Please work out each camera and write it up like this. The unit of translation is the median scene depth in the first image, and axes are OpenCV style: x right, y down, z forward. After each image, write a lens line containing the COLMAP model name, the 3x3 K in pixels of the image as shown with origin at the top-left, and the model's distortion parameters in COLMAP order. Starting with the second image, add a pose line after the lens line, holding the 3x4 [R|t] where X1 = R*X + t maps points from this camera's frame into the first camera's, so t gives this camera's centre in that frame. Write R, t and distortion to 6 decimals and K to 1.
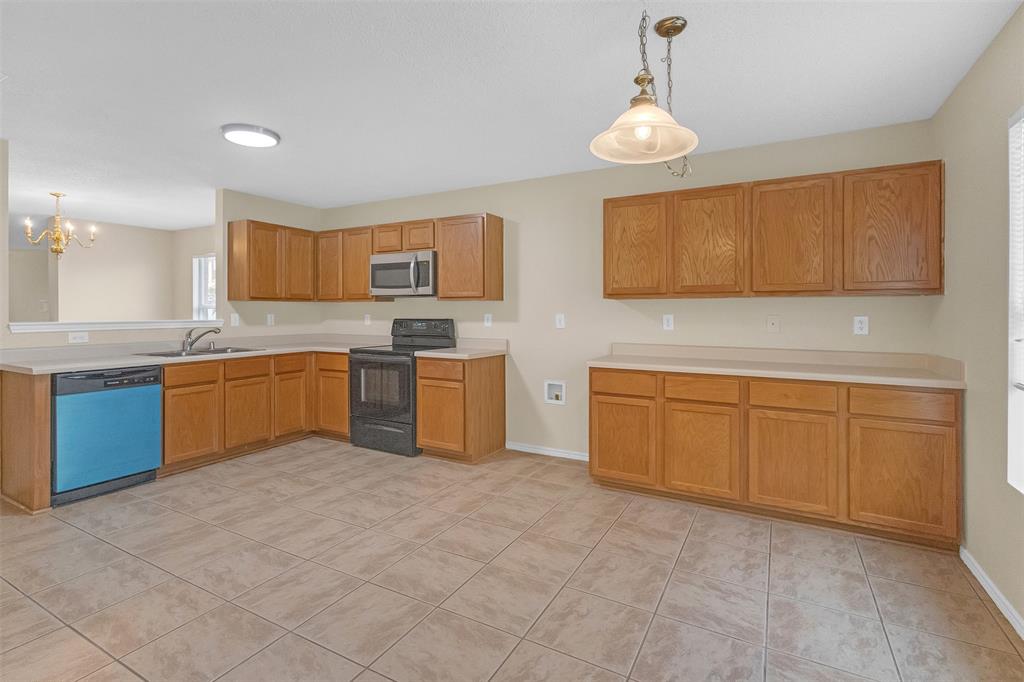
lens RADIAL K [[517.6, 0, 511.8], [0, 517.6, 304.7], [0, 0, 1]] dist [0.002668, 0.001001]
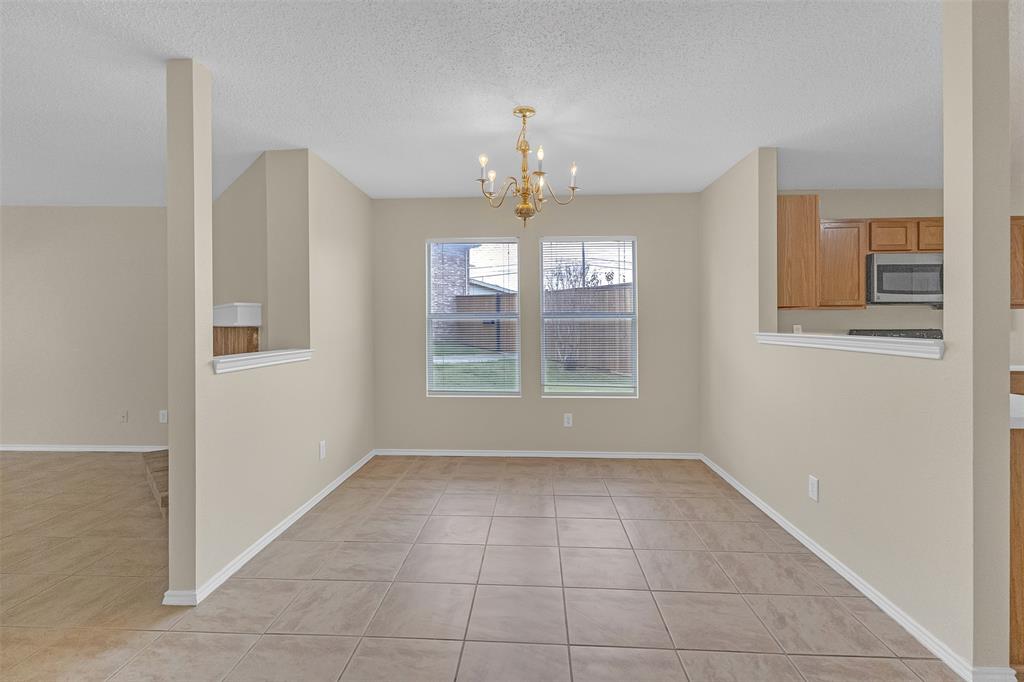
lens RADIAL K [[498.7, 0, 516.8], [0, 498.7, 317.2], [0, 0, 1]] dist [0.000596, 0.001321]
pose [[0.775061, -0.000665, 0.631886, -1.035074], [0.004168, 0.999983, -0.004059, 0.007296], [-0.631872, 0.005780, 0.775051, 0.613062]]
